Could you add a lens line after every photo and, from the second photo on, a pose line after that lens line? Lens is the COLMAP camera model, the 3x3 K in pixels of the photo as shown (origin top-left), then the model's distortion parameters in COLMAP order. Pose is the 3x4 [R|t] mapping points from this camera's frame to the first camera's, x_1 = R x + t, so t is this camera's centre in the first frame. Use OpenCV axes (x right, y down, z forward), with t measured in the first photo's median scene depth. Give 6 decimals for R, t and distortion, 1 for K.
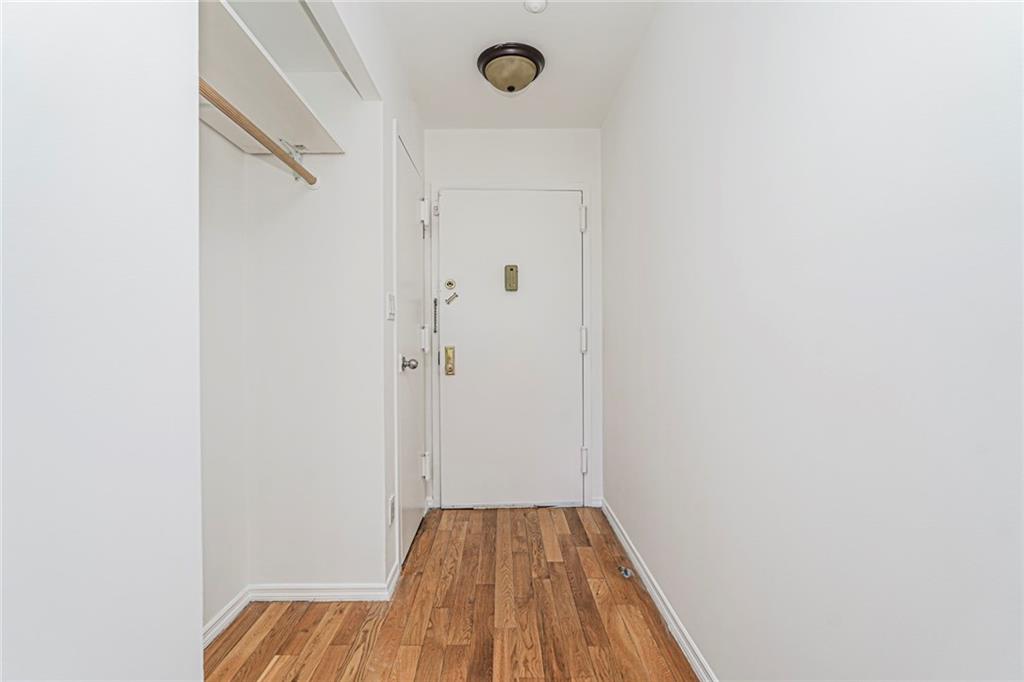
lens RADIAL K [[468.0, 0, 511.2], [0, 468.0, 340.1], [0, 0, 1]] dist [-0.004958, 0.002805]
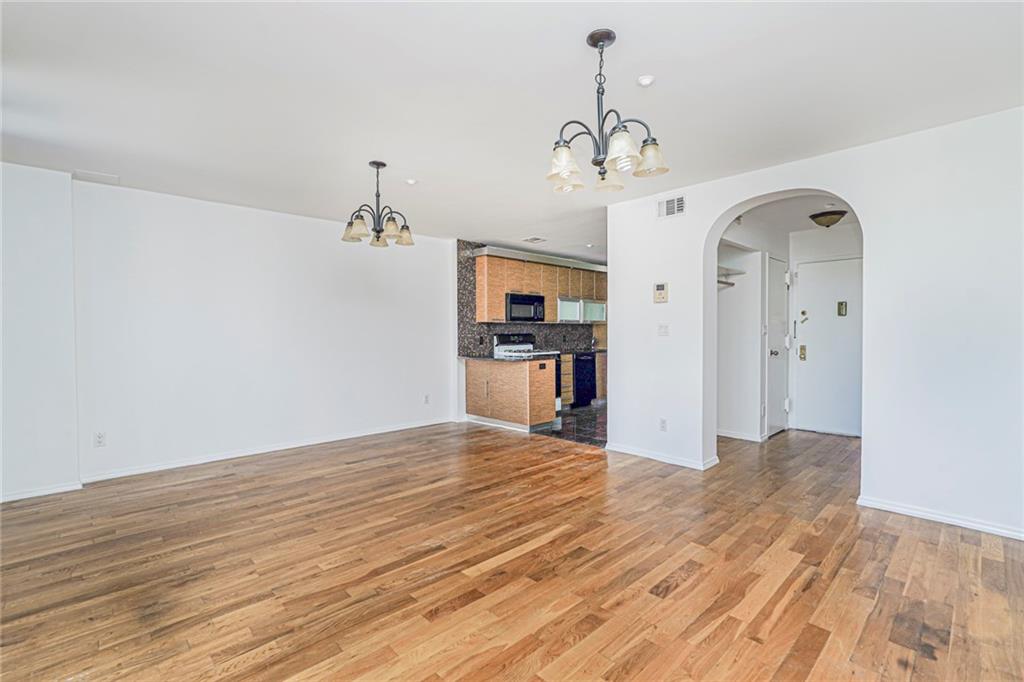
lens RADIAL K [[468.0, 0, 526.6], [0, 468.0, 344.9], [0, 0, 1]] dist [-0.004958, 0.002805]
pose [[0.710118, 0.019519, -0.703812, 0.412536], [-0.002804, 0.999686, 0.024896, -0.033593], [0.704077, -0.015706, 0.709950, -1.154115]]
